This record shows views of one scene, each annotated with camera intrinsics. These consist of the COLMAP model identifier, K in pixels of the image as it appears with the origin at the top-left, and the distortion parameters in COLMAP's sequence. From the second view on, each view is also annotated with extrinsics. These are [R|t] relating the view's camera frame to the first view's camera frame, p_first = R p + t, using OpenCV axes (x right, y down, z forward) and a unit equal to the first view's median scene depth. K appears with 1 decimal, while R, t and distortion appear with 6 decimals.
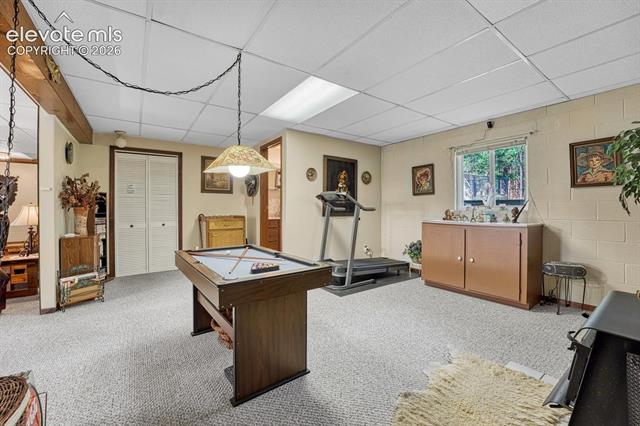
lens RADIAL K [[260.7, 0, 318.7], [0, 260.7, 209.5], [0, 0, 1]] dist [-0.024564, 0.001581]
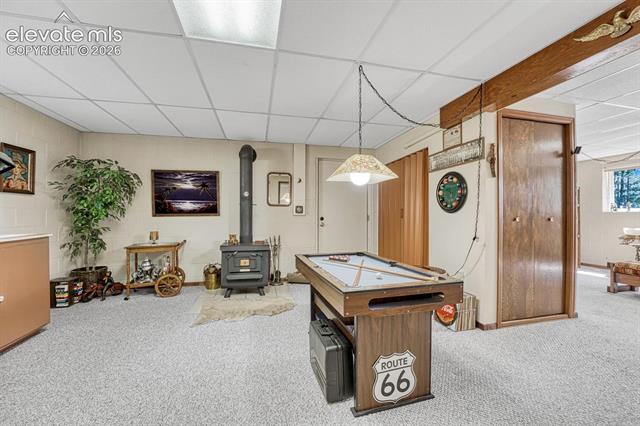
lens RADIAL K [[260.7, 0, 319.7], [0, 260.7, 215.9], [0, 0, 1]] dist [-0.024564, 0.001581]
pose [[-0.928336, 0.000240, 0.371742, -0.316244], [0.001698, 0.999992, 0.003595, -0.002762], [-0.371738, 0.003969, -0.928329, 1.186565]]
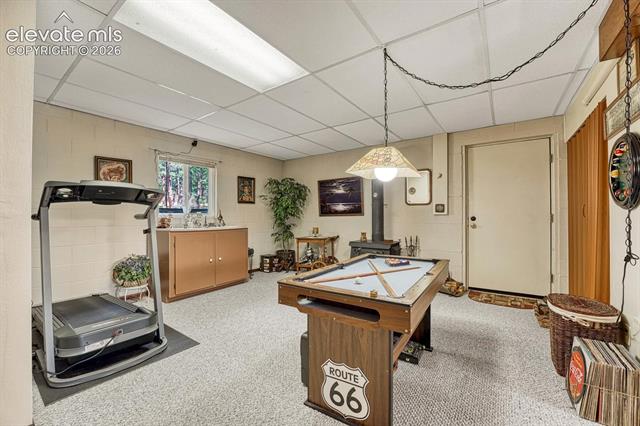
lens RADIAL K [[260.7, 0, 319.5], [0, 260.7, 215.3], [0, 0, 1]] dist [-0.024564, 0.001581]
pose [[-0.333139, 0.003446, 0.942872, -0.646393], [0.006455, 0.999978, -0.001374, -0.000421], [-0.942856, 0.005628, -0.333154, 0.899260]]
